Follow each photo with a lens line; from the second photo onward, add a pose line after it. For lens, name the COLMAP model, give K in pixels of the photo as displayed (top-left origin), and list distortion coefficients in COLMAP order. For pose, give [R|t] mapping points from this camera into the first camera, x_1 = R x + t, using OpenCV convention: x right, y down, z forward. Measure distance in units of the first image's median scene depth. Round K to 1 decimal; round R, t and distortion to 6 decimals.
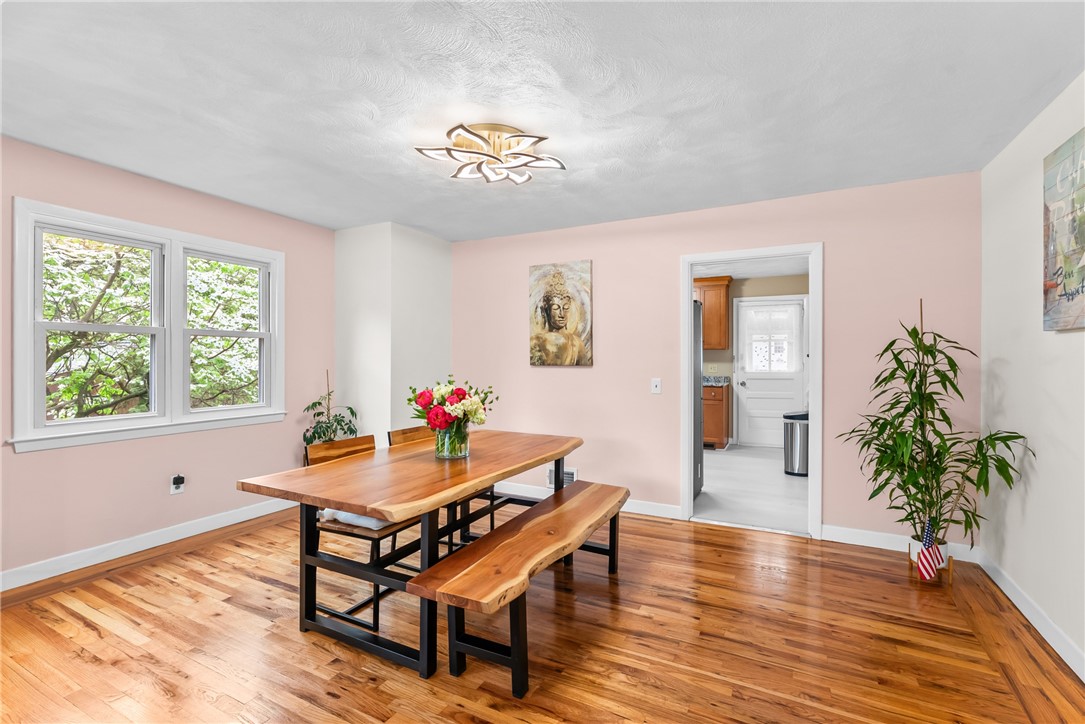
lens RADIAL K [[472.5, 0, 544.6], [0, 472.5, 363.7], [0, 0, 1]] dist [-0.000307, -0.000320]
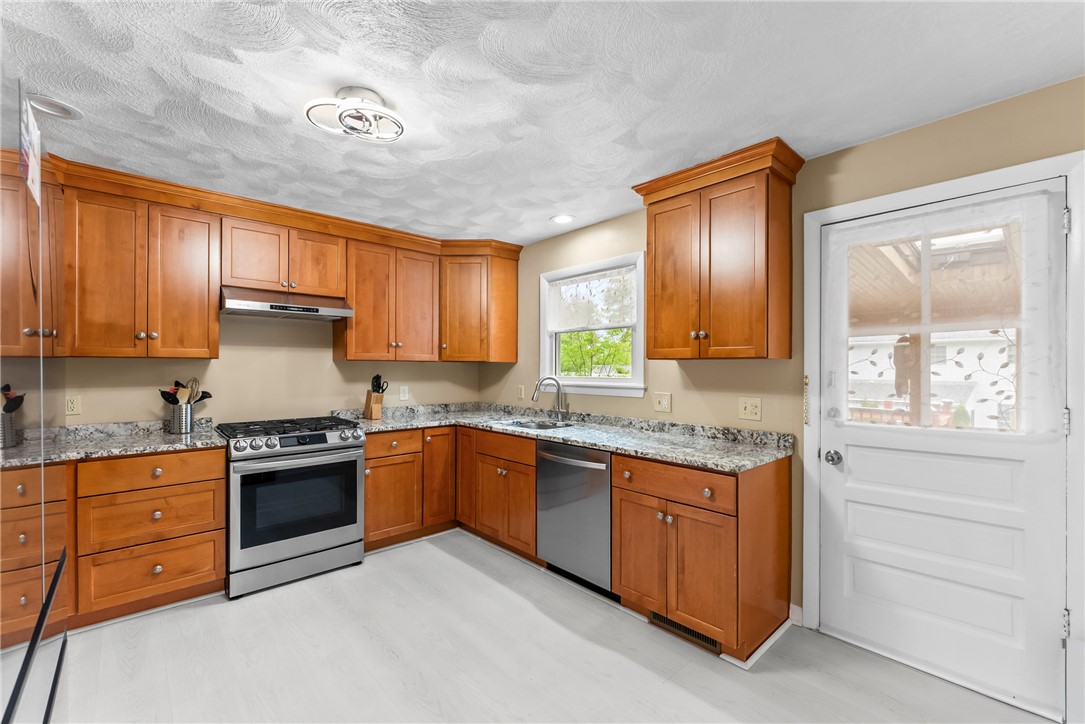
lens RADIAL K [[443.7, 0, 546.1], [0, 443.7, 368.5], [0, 0, 1]] dist [-0.001585, 0.000495]
pose [[0.931529, 0.004700, -0.363638, 0.342312], [-0.006820, 0.999966, -0.004546, -0.019724], [0.363604, 0.006715, 0.931529, 0.622834]]
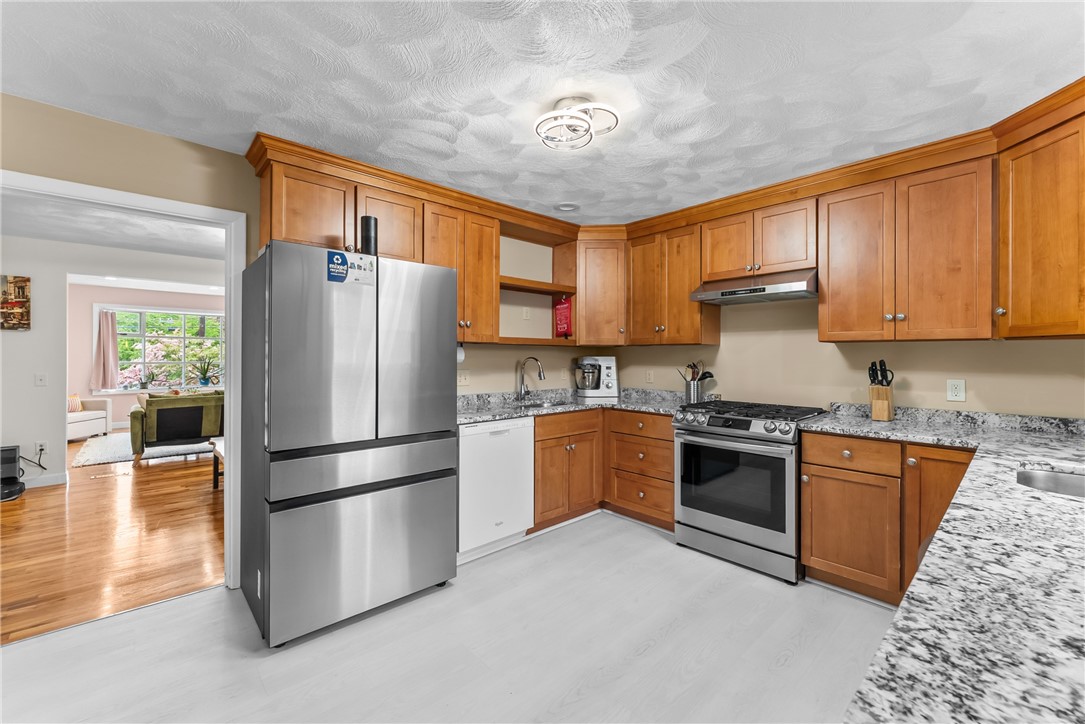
lens RADIAL K [[443.7, 0, 553.4], [0, 443.7, 356.6], [0, 0, 1]] dist [-0.001585, 0.000495]
pose [[-0.341330, 0.000415, -0.939943, 0.437100], [-0.010400, 0.999937, 0.004218, -0.014544], [0.939886, 0.011215, -0.341304, 0.949724]]
